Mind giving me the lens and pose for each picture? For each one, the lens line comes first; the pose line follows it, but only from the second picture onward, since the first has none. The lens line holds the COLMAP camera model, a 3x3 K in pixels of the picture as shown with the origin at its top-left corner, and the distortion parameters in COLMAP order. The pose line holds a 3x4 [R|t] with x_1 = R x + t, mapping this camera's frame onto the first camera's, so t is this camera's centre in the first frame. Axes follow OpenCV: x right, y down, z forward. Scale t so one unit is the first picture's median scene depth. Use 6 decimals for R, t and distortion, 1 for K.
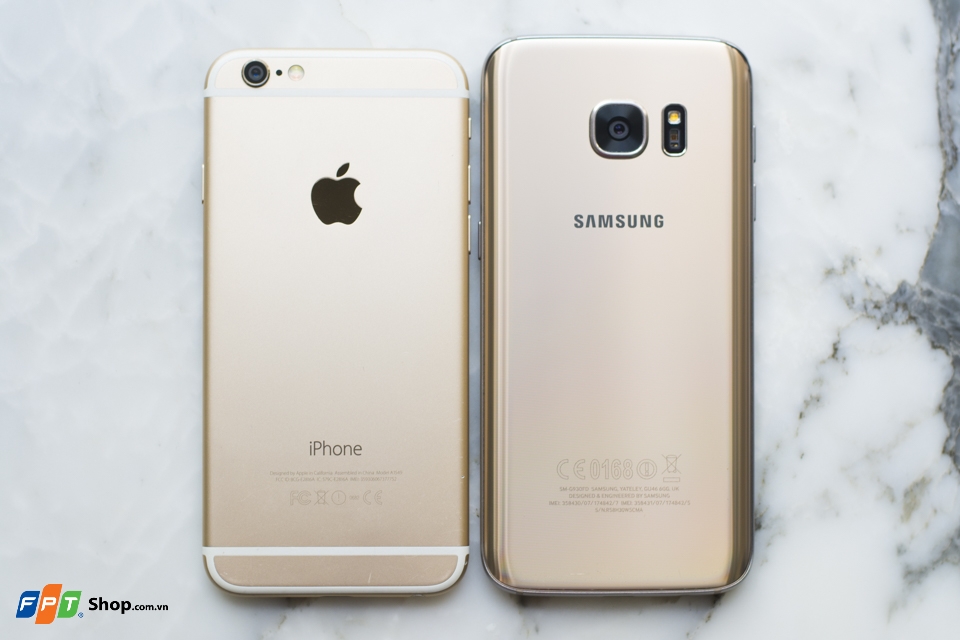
lens RADIAL K [[2192.2, 0, 495.3], [0, 2192.2, 363.6], [0, 0, 1]] dist [-0.105472, 0.000000]
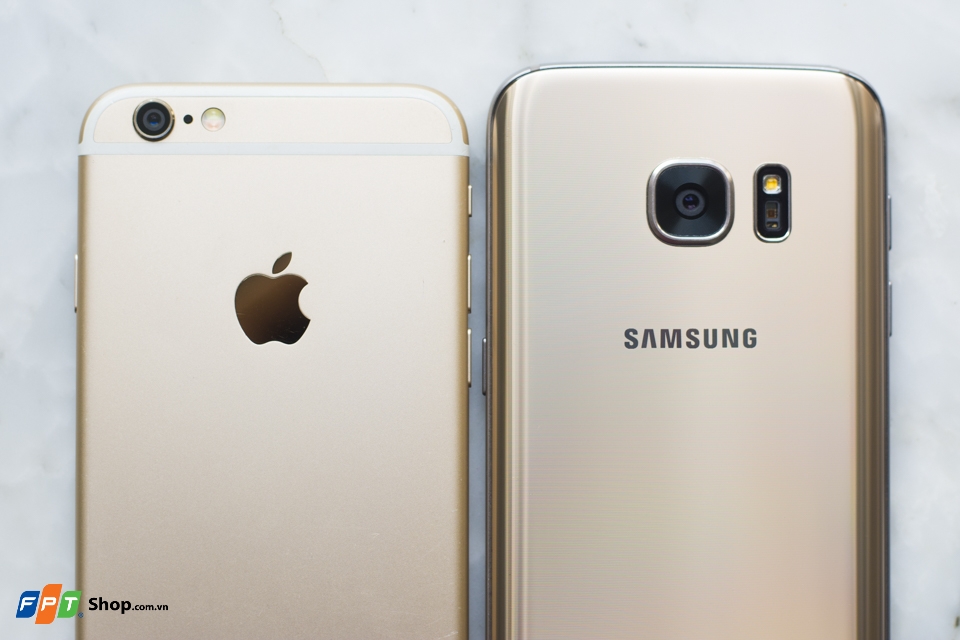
lens RADIAL K [[2192.2, 0, 477.3], [0, 2192.2, 287.7], [0, 0, 1]] dist [-0.105472, 0.000000]
pose [[0.999912, -0.000281, -0.013266, -0.000389], [-0.000079, 0.999632, -0.027123, -0.062176], [0.013269, 0.027121, 0.999544, 0.323398]]
